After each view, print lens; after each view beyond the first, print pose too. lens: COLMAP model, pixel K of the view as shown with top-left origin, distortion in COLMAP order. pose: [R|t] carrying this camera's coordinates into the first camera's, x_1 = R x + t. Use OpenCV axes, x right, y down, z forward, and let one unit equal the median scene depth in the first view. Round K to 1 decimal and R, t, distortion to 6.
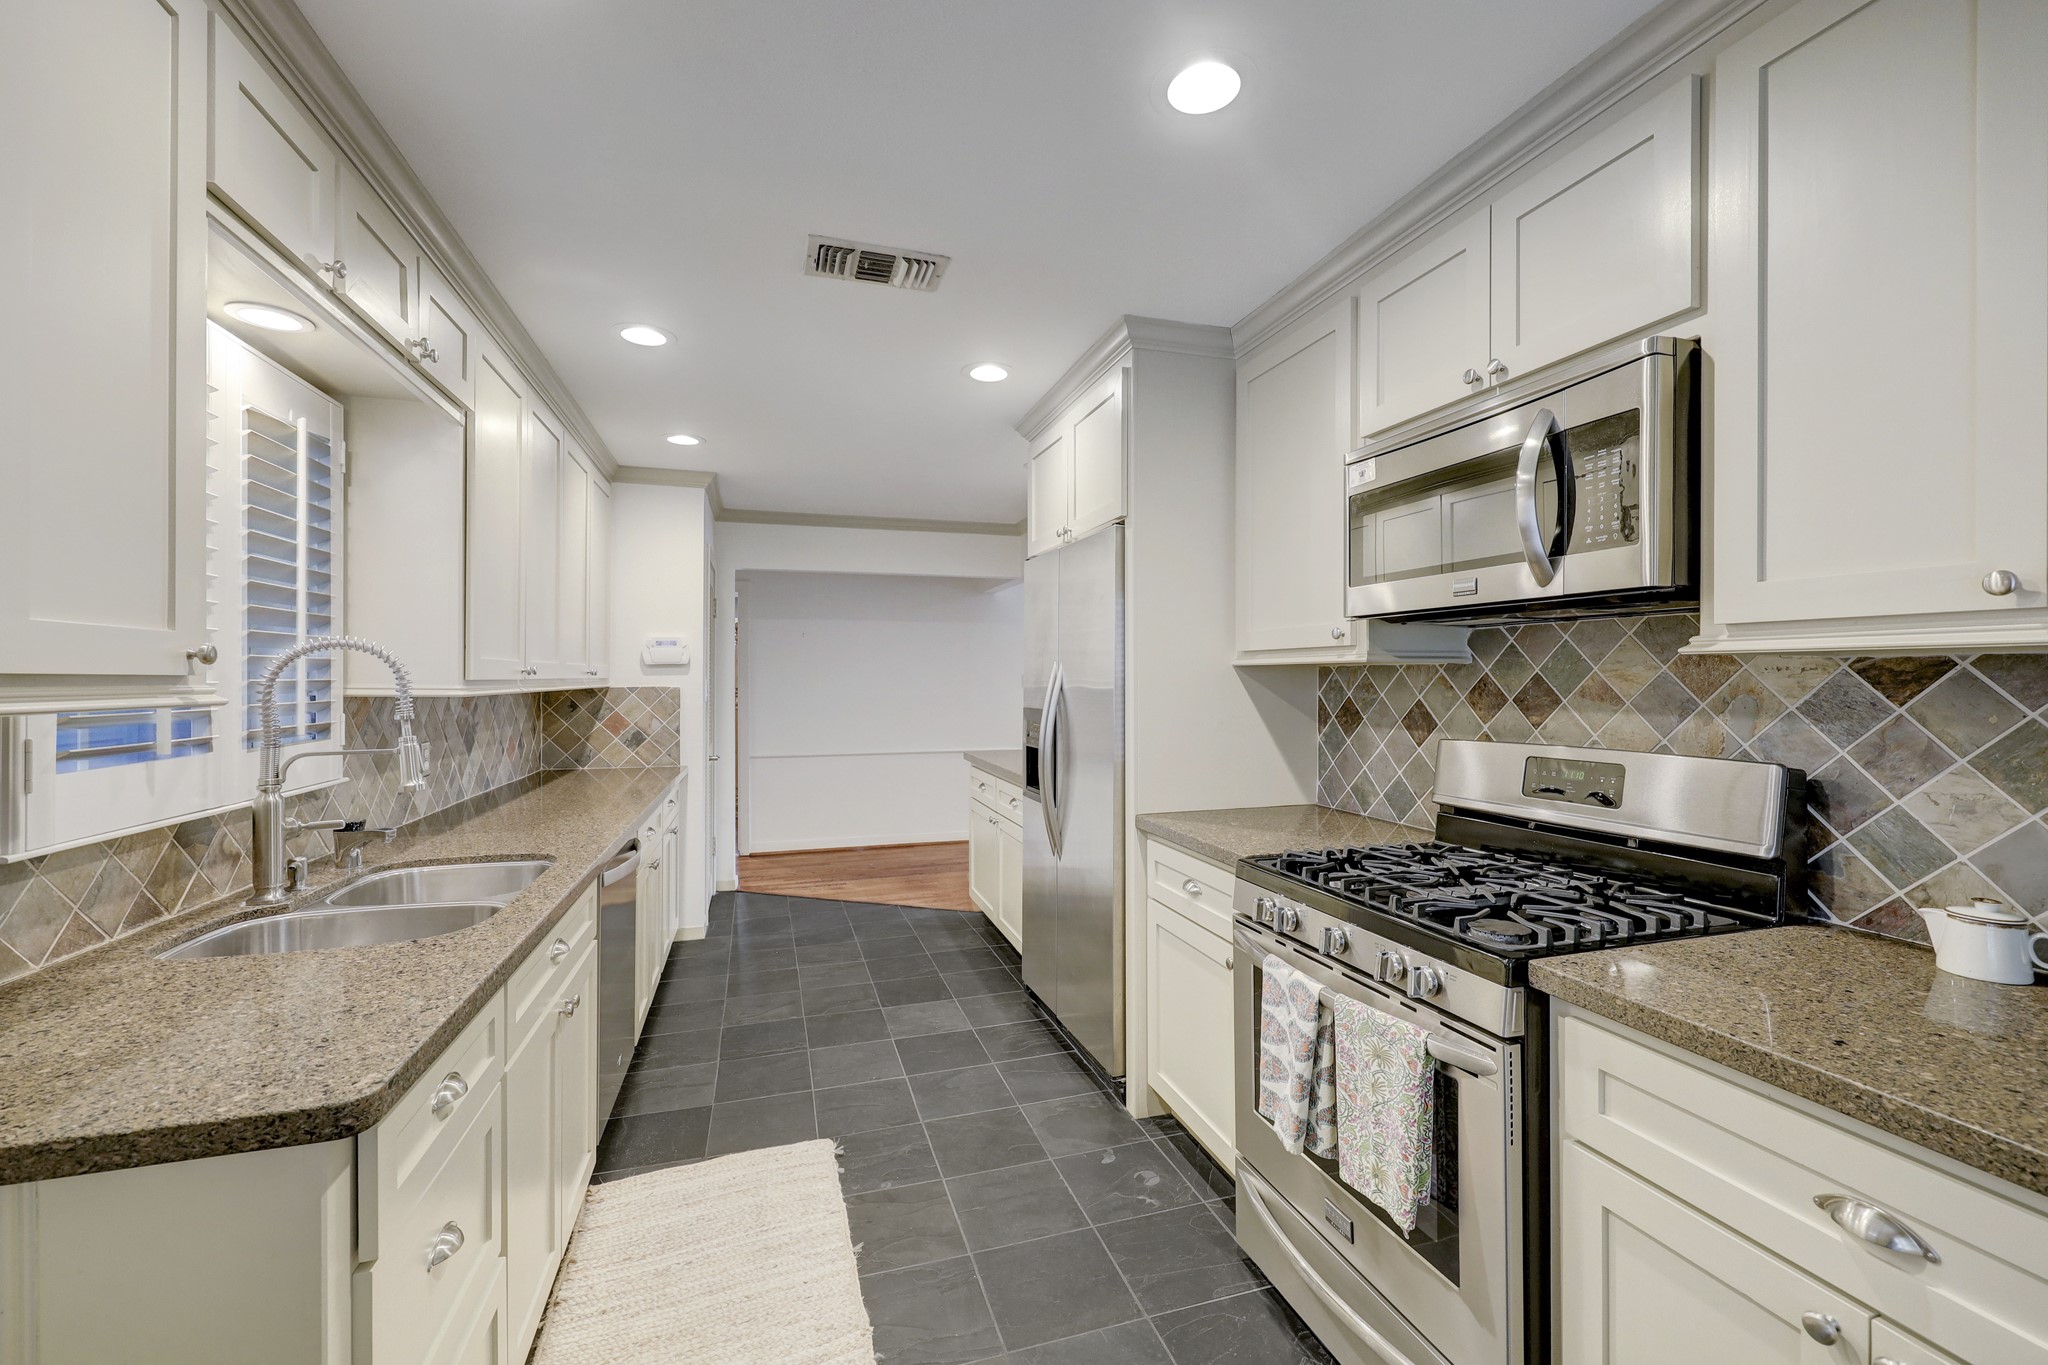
lens RADIAL K [[840.2, 0, 1024.0], [0, 840.2, 682.5], [0, 0, 1]] dist [0.008222, 0.000069]
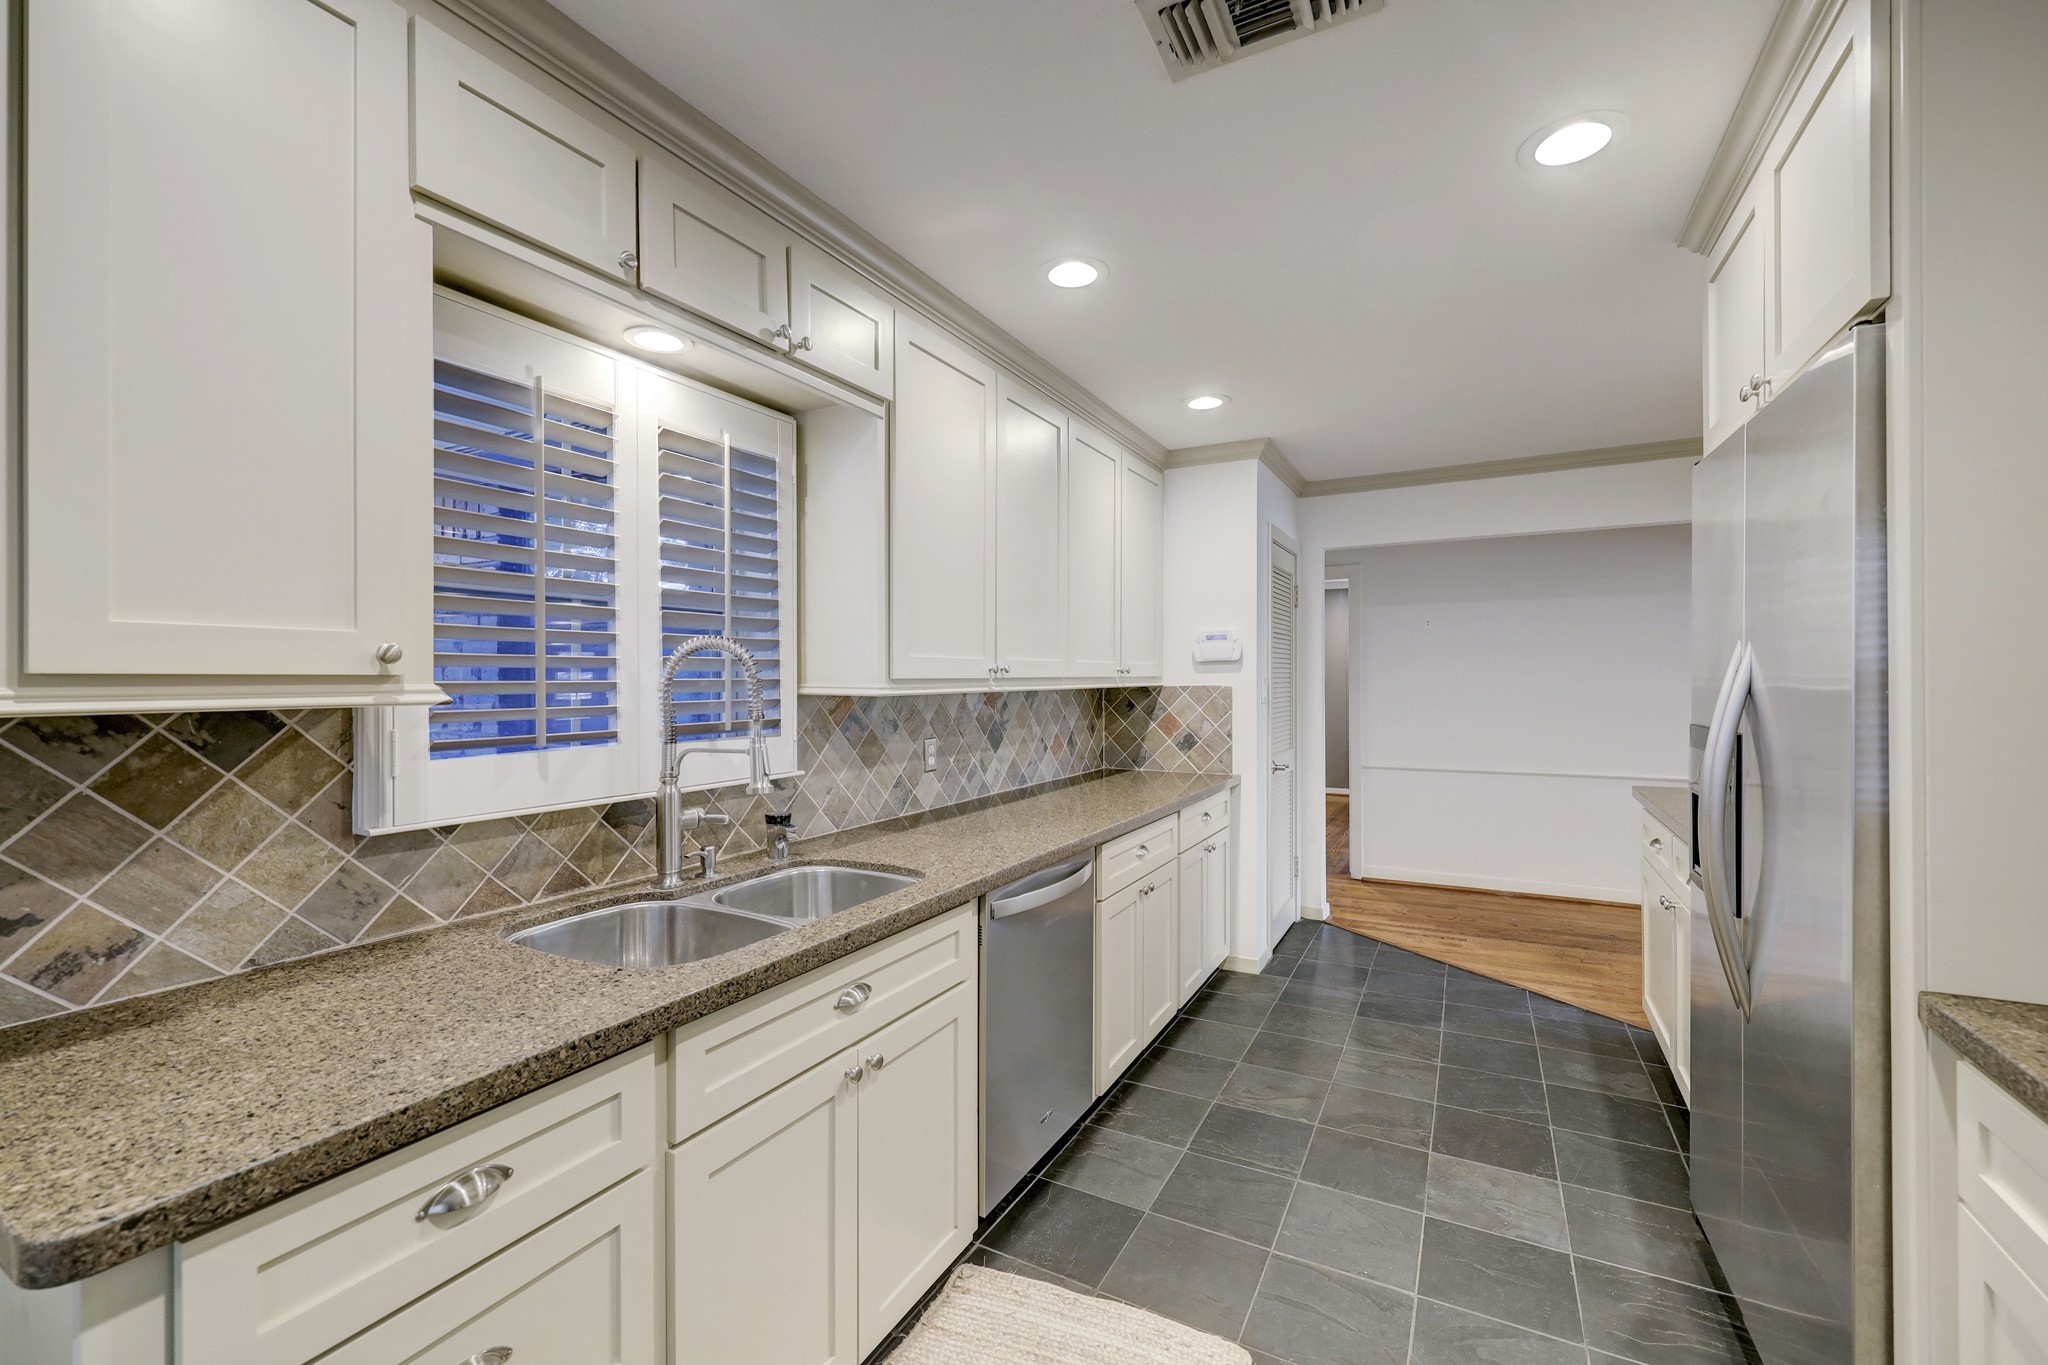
lens RADIAL K [[833.4, 0, 1028.9], [0, 833.4, 679.5], [0, 0, 1]] dist [0.000216, 0.000061]
pose [[0.700119, -0.002960, -0.714020, 0.100309], [0.001948, 0.999996, -0.002236, 0.000335], [0.714024, 0.000174, 0.700121, 0.321071]]
